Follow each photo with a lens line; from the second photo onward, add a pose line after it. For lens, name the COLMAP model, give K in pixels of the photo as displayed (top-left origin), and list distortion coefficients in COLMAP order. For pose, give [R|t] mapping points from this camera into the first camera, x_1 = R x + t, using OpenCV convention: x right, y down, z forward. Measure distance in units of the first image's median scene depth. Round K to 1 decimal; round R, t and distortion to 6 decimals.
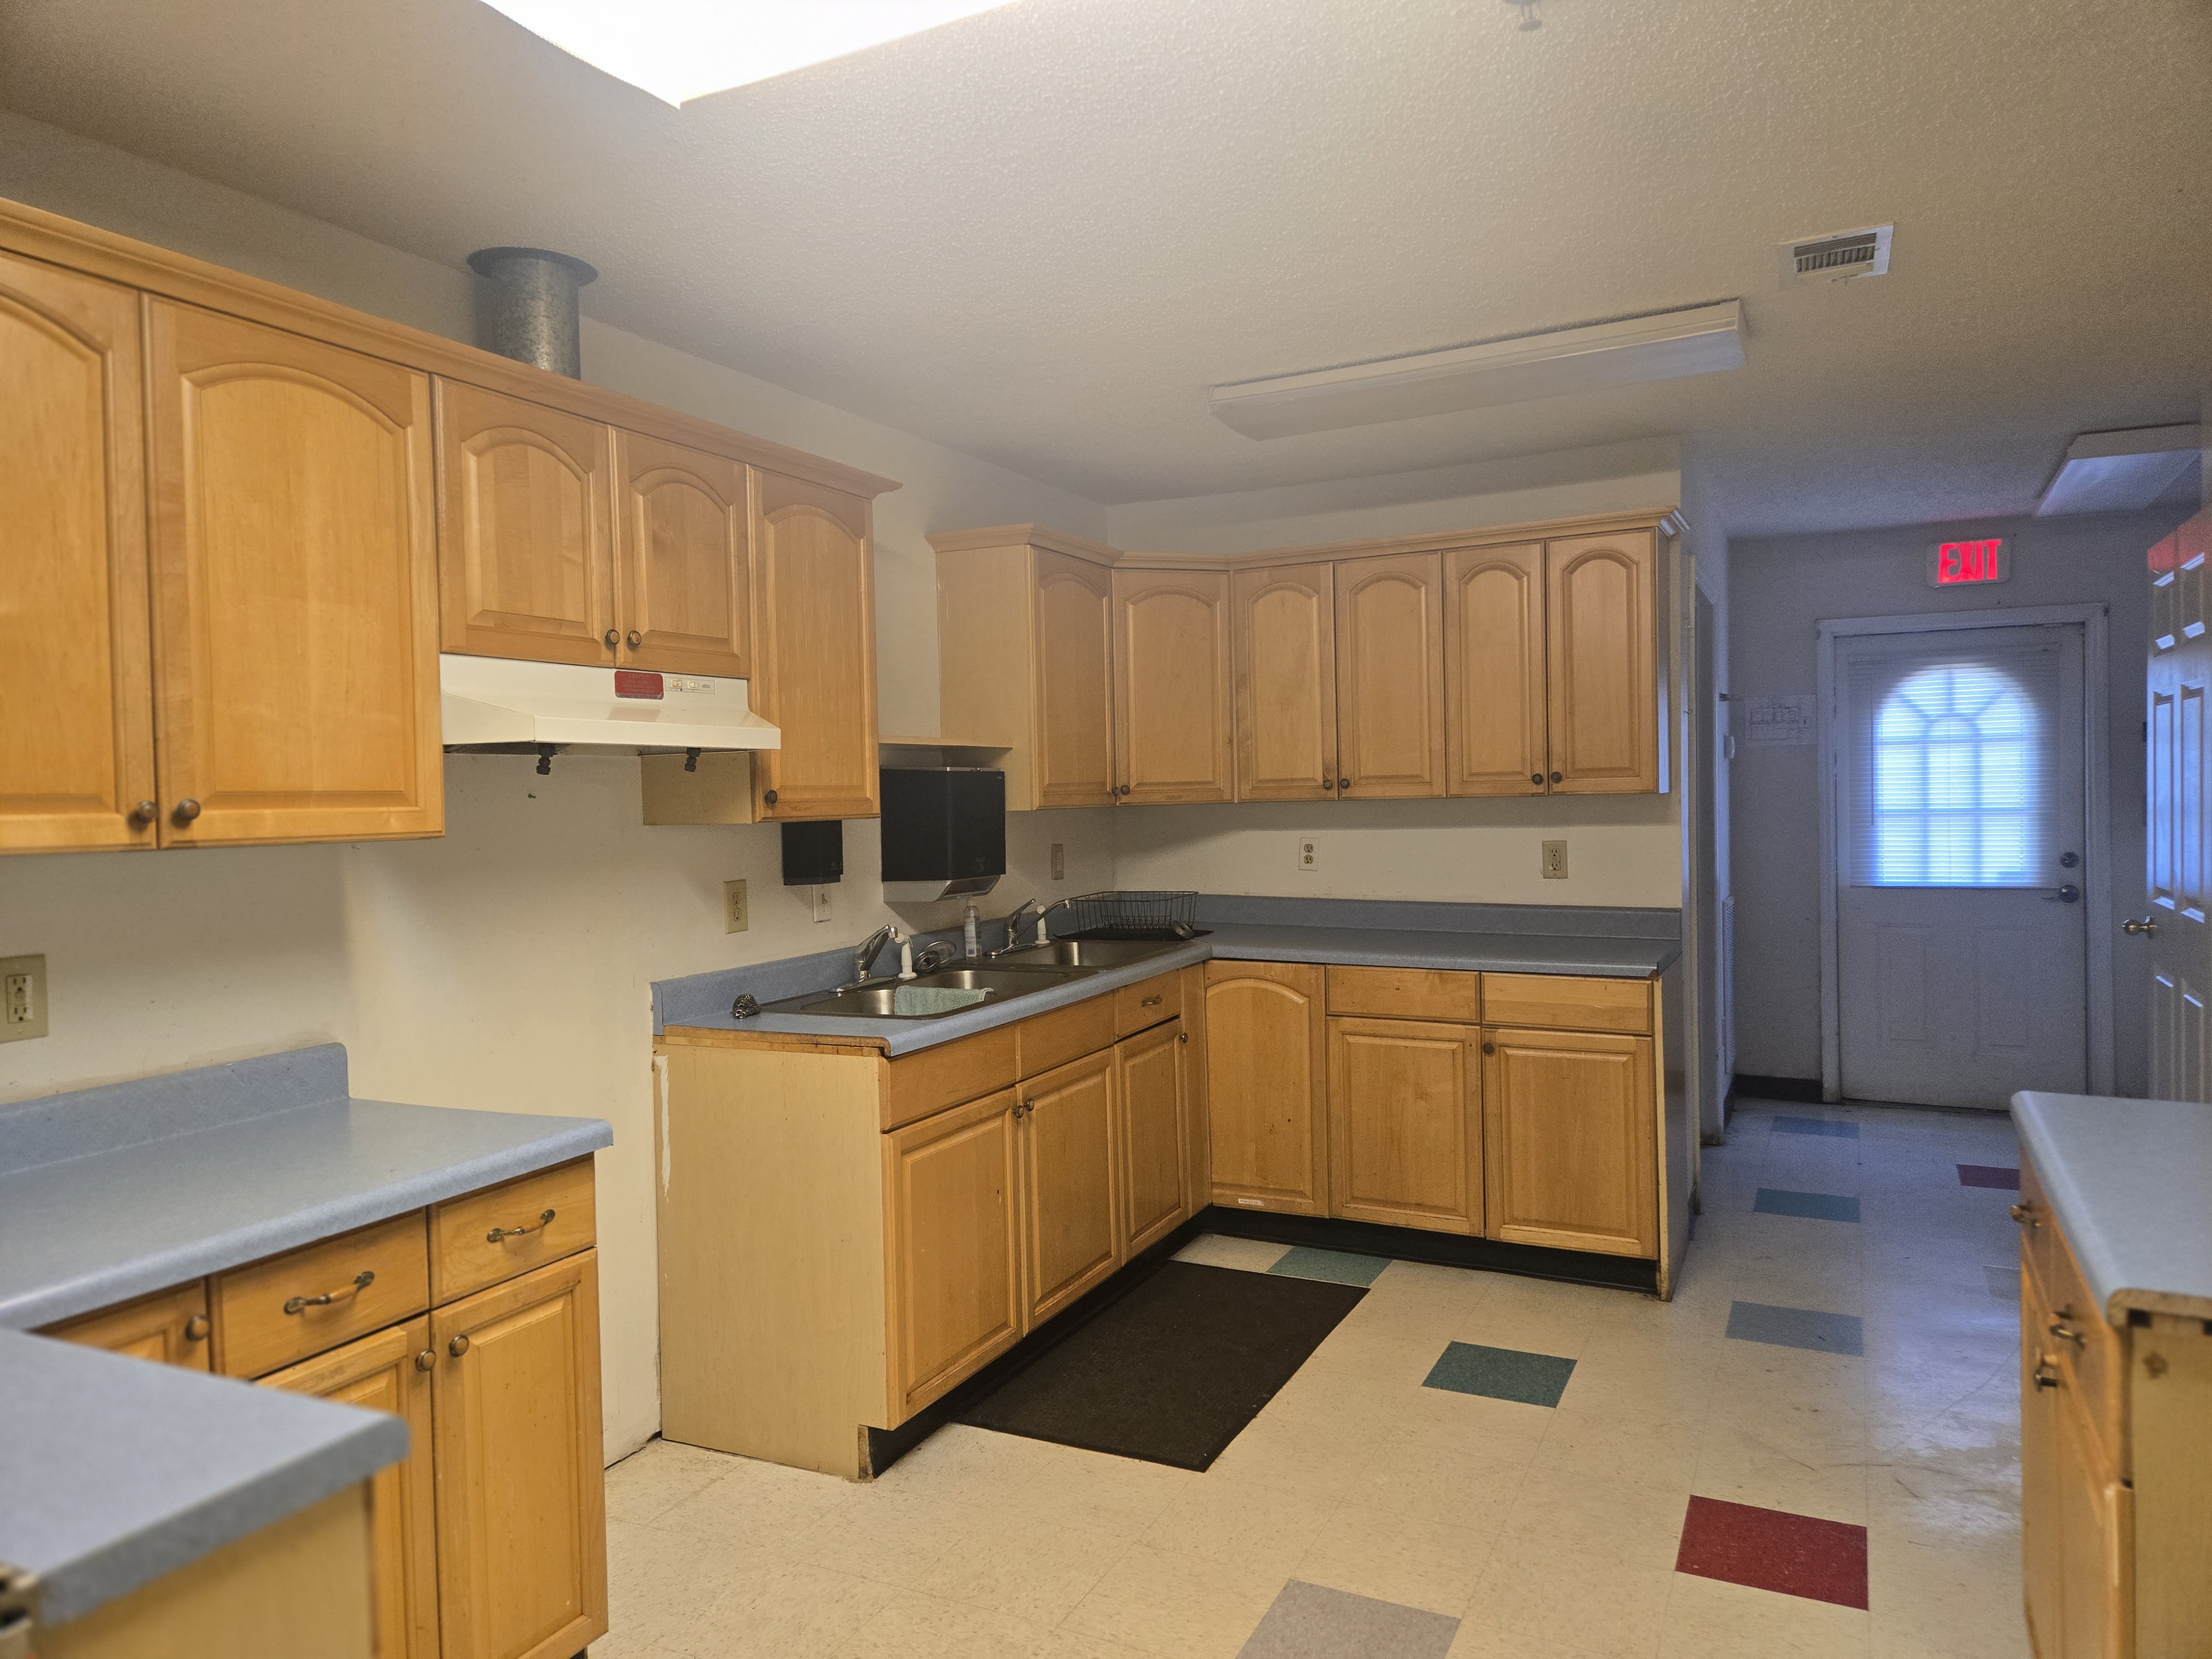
lens RADIAL K [[1469.2, 0, 1119.1], [0, 1469.2, 824.2], [0, 0, 1]] dist [0.078134, -0.062119]
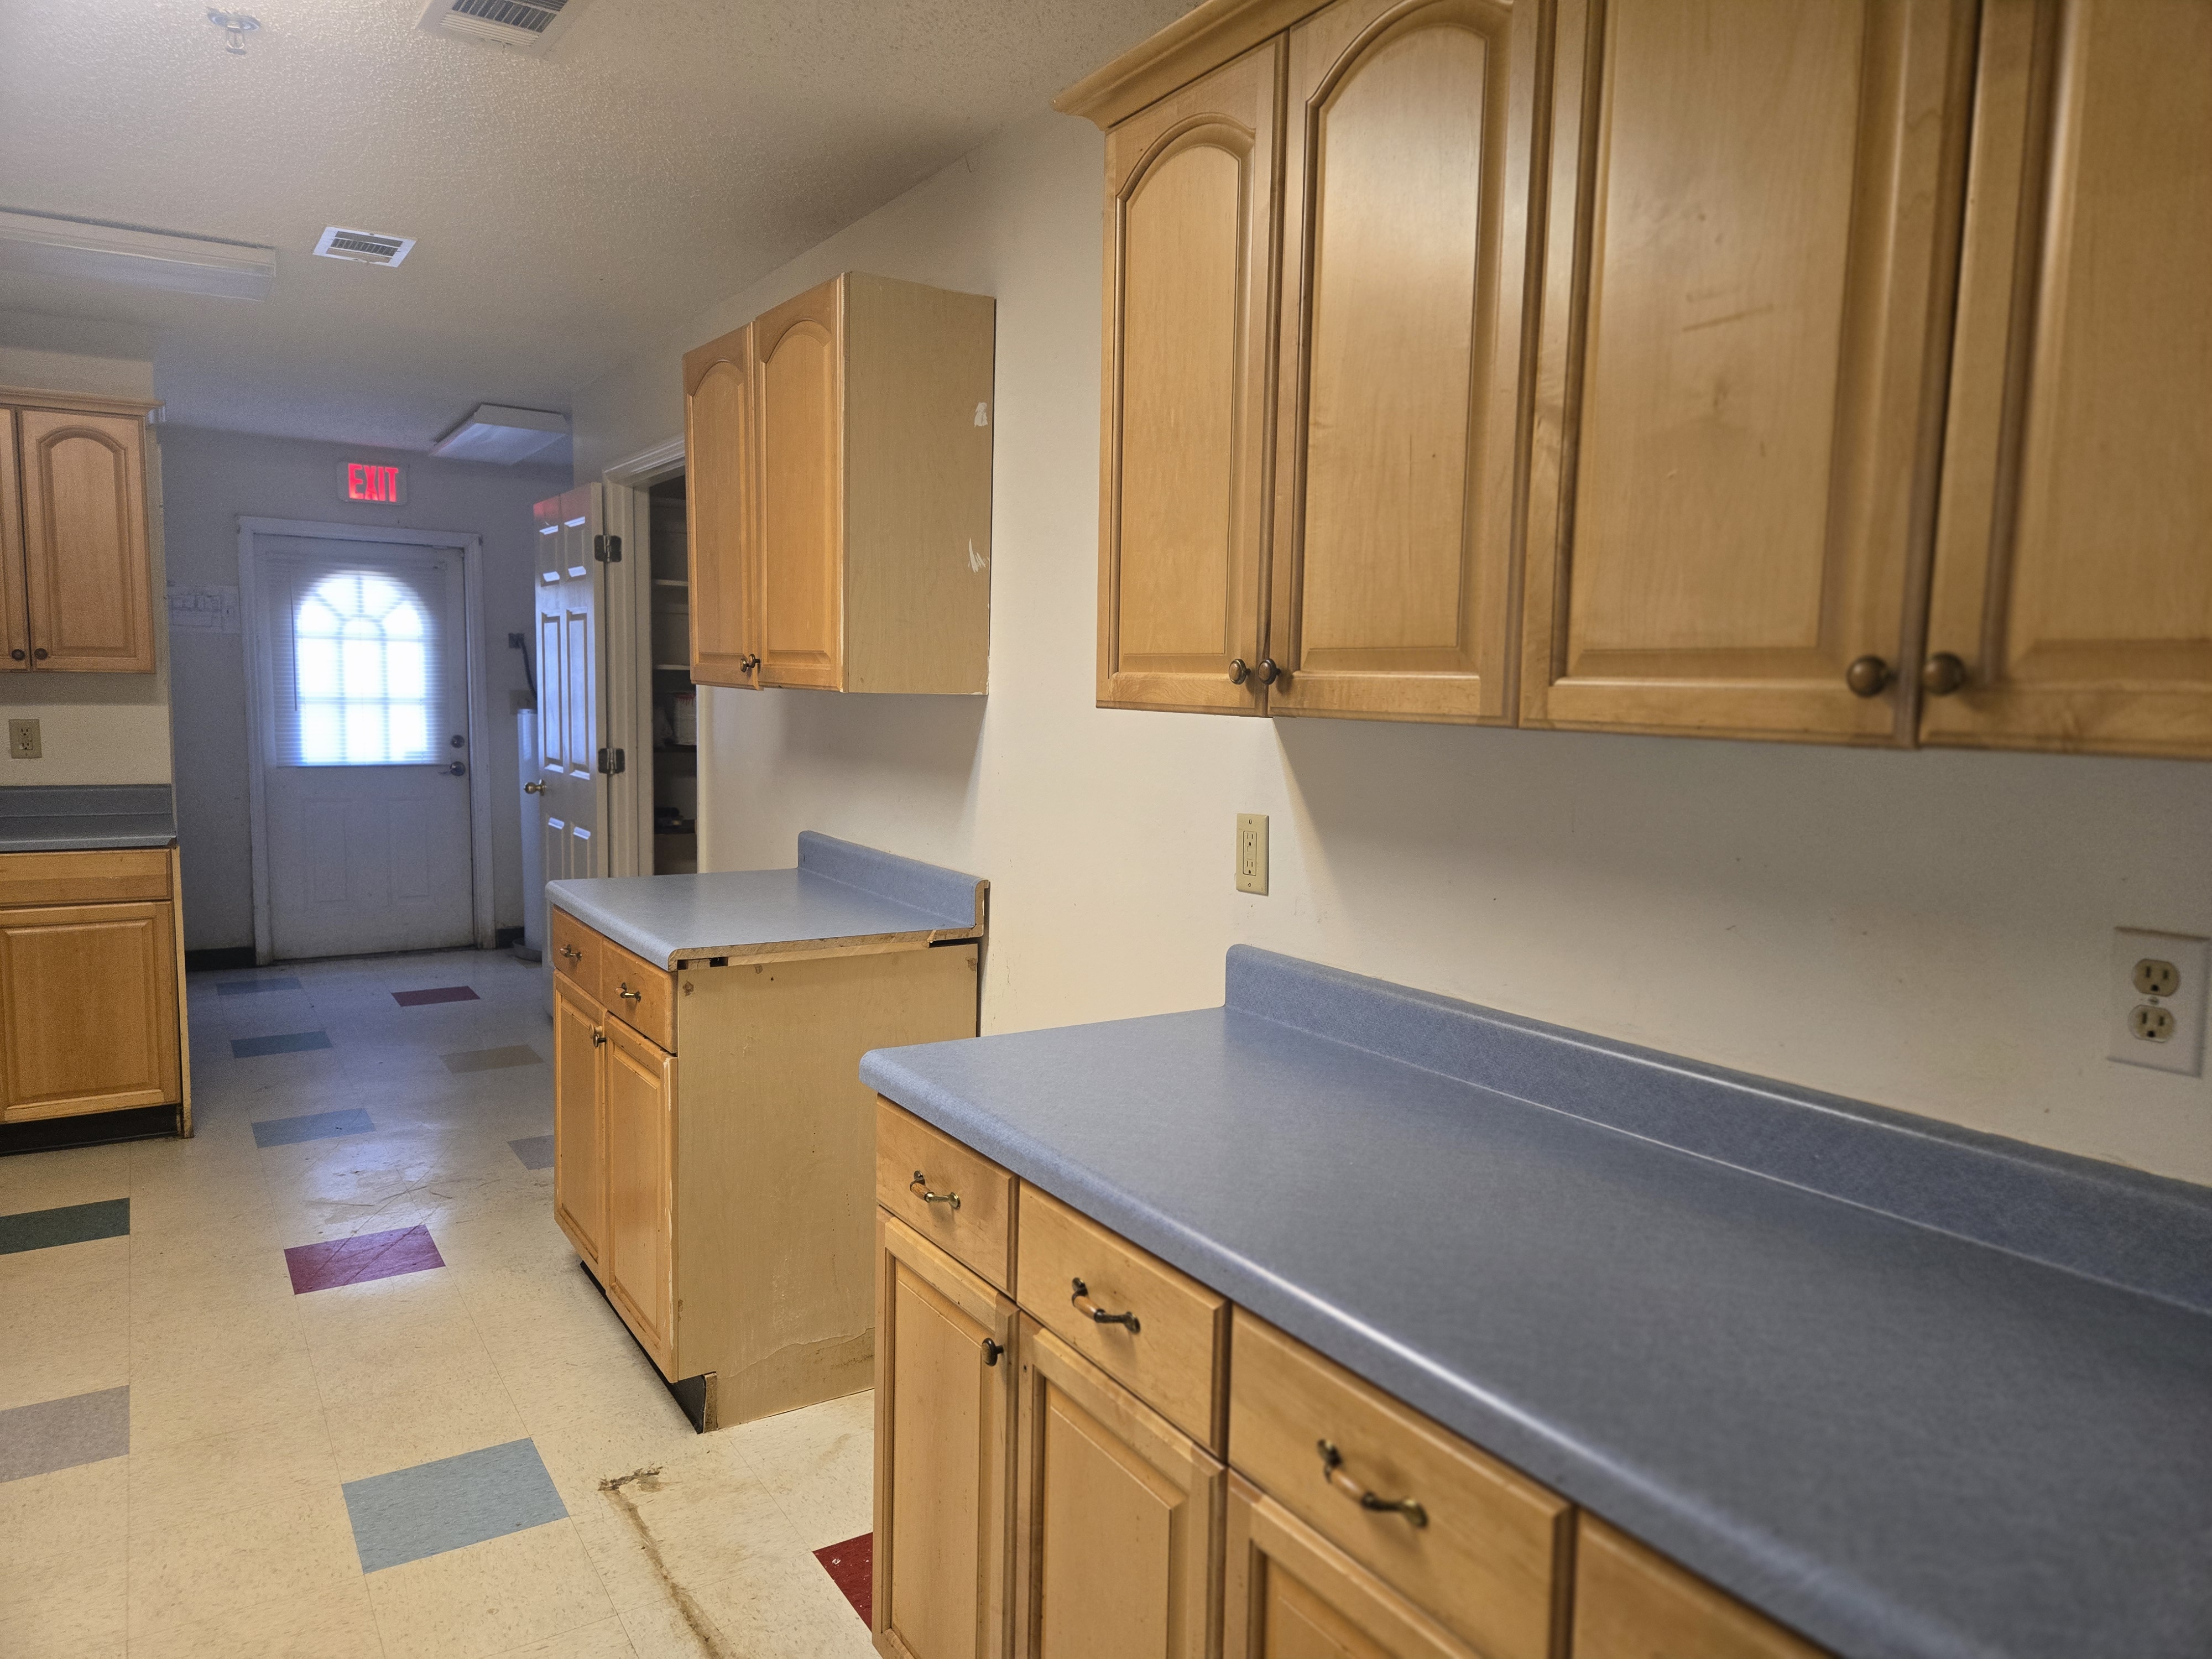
lens RADIAL K [[1469.2, 0, 1119.1], [0, 1469.2, 824.2], [0, 0, 1]] dist [0.078134, -0.062119]
pose [[0.510189, -0.051582, 0.858514, -0.204848], [-0.009381, 0.997807, 0.065526, 0.009230], [-0.860011, -0.041484, 0.508586, -0.132338]]
